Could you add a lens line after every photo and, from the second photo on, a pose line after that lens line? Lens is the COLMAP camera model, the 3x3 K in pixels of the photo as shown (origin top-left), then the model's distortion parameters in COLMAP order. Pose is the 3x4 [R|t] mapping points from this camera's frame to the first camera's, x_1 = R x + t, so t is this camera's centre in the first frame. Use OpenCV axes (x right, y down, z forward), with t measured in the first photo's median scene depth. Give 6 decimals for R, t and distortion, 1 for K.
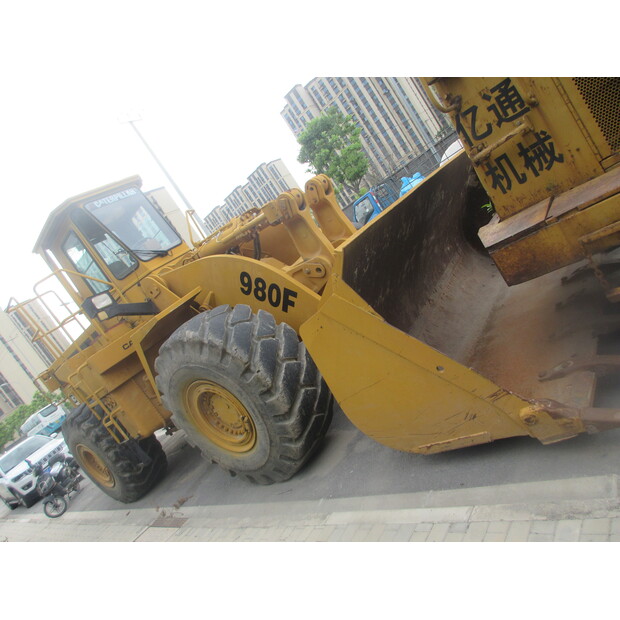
lens RADIAL K [[453.0, 0, 310.0], [0, 453.0, 310.0], [0, 0, 1]] dist [-0.007542, -0.001709]
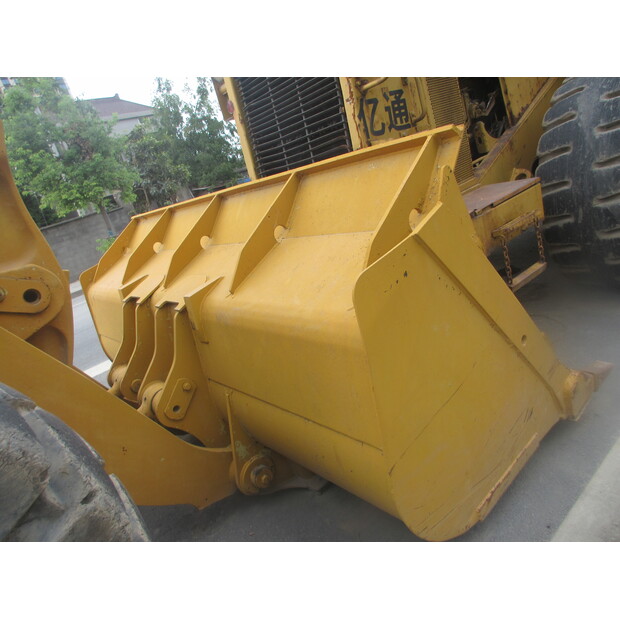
lens RADIAL K [[453.0, 0, 310.0], [0, 453.0, 310.0], [0, 0, 1]] dist [-0.007542, -0.001709]
pose [[0.335328, 0.205348, 0.919449, -0.469110], [0.260519, 0.917687, -0.299967, 0.203478], [-0.905365, 0.340121, 0.254229, 1.057526]]
